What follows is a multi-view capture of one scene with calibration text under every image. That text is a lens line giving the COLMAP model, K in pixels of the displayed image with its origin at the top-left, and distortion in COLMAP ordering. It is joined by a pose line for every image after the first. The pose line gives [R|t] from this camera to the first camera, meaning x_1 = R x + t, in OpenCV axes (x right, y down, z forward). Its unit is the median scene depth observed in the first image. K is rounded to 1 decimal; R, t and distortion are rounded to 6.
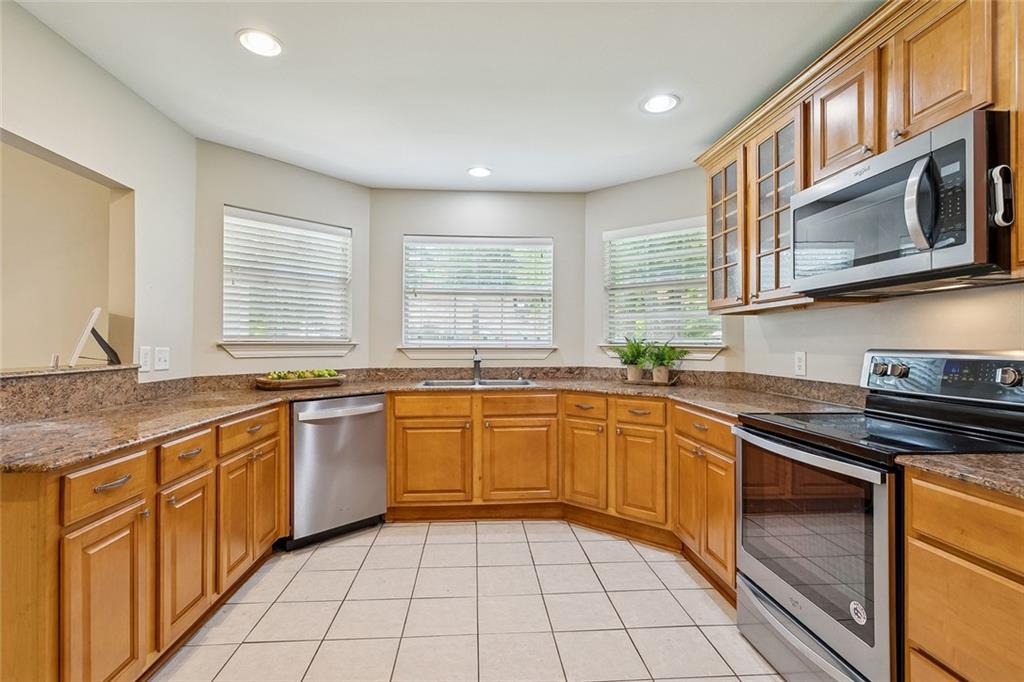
lens RADIAL K [[477.5, 0, 506.0], [0, 477.5, 345.2], [0, 0, 1]] dist [-0.000245, -0.000029]
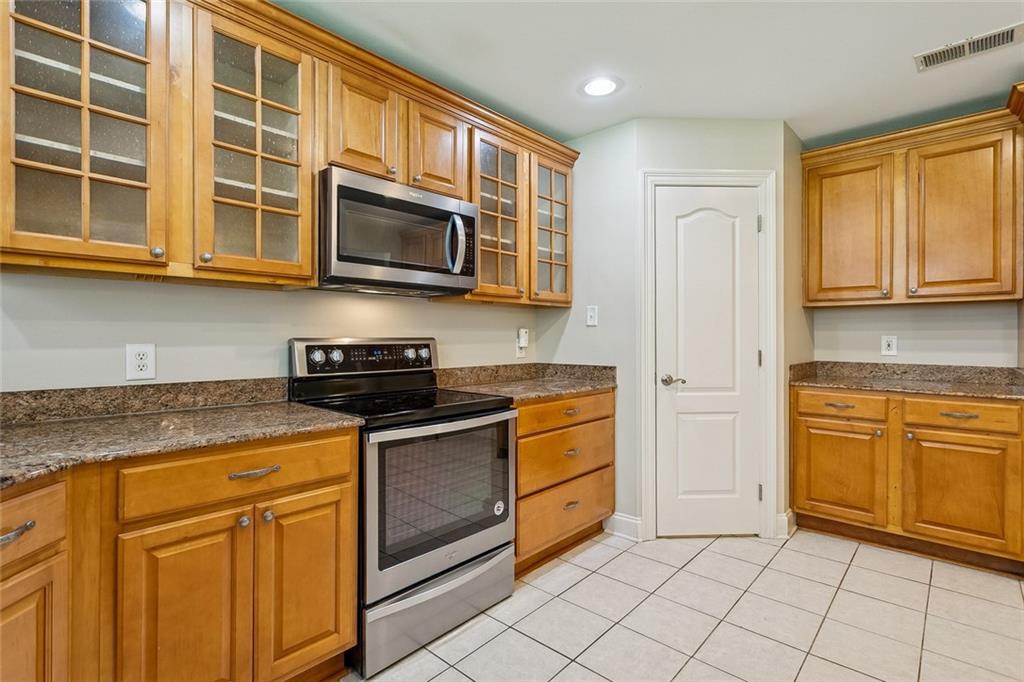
lens RADIAL K [[486.6, 0, 512.4], [0, 486.6, 332.5], [0, 0, 1]] dist [0.000987, 0.000093]
pose [[-0.690879, 0.004615, 0.722956, -0.354873], [0.001200, 0.999986, -0.005236, 0.003547], [-0.722970, -0.002750, -0.690874, 1.710135]]
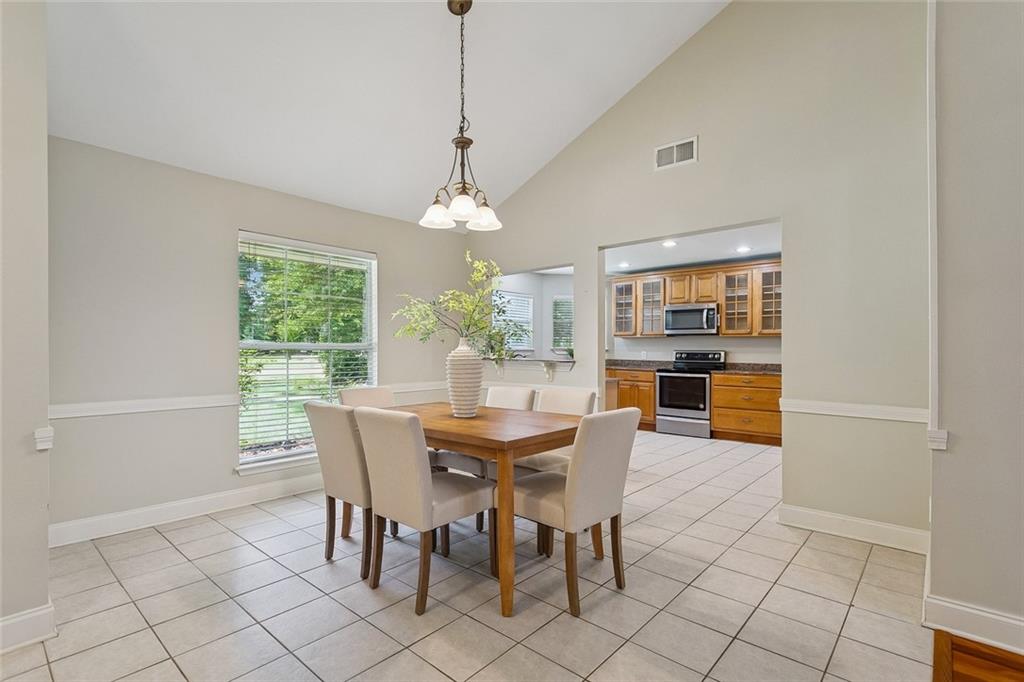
lens RADIAL K [[490.4, 0, 508.6], [0, 490.4, 352.8], [0, 0, 1]] dist [0.001781, 0.000438]
pose [[0.714348, 0.001198, 0.699789, -3.323060], [-0.005691, 0.999975, 0.004097, 0.025019], [-0.699767, -0.006909, 0.714338, -0.924647]]
